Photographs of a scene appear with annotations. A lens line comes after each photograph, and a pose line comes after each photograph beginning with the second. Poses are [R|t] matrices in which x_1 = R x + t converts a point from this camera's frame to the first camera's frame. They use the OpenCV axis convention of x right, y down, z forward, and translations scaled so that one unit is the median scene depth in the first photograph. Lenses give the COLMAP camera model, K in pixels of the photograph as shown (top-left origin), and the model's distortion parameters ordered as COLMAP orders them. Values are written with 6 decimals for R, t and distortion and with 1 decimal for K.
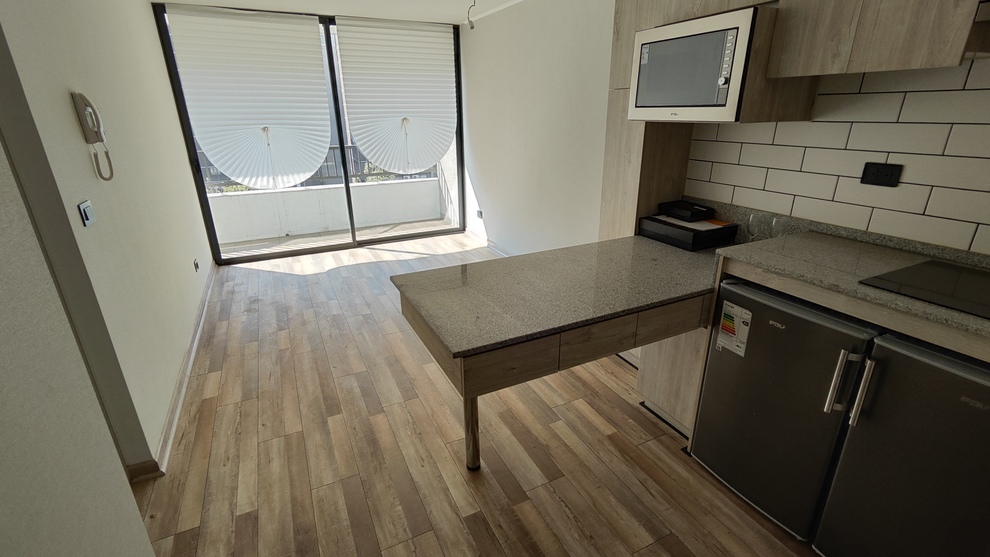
lens RADIAL K [[451.2, 0, 496.3], [0, 451.2, 276.0], [0, 0, 1]] dist [0.012790, -0.000020]
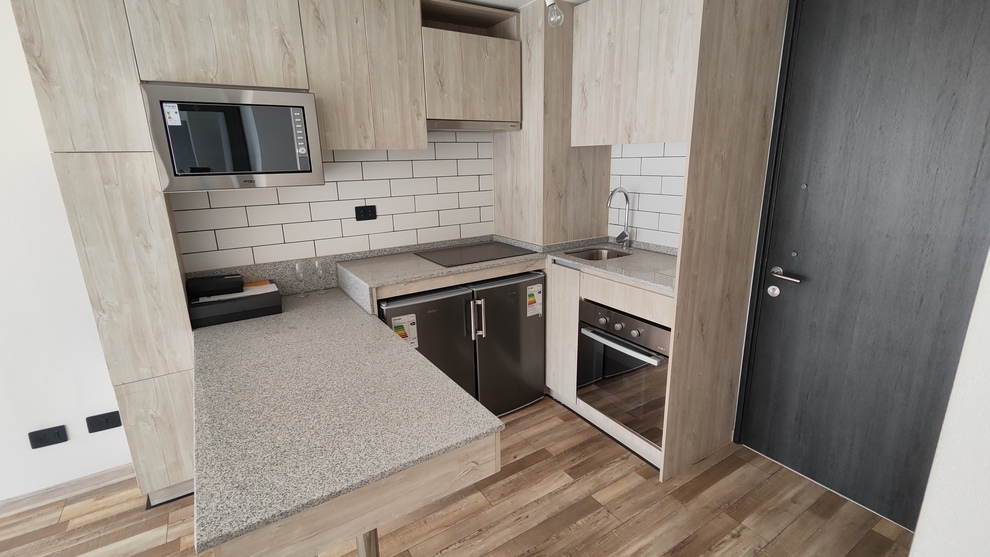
lens RADIAL K [[451.1, 0, 495.3], [0, 451.1, 276.0], [0, 0, 1]] dist [0.005141, -0.000131]
pose [[-0.111615, -0.242211, 0.963782, -0.629415], [0.364816, 0.892139, 0.266455, -0.247190], [-0.924366, 0.381343, -0.011214, 0.616470]]
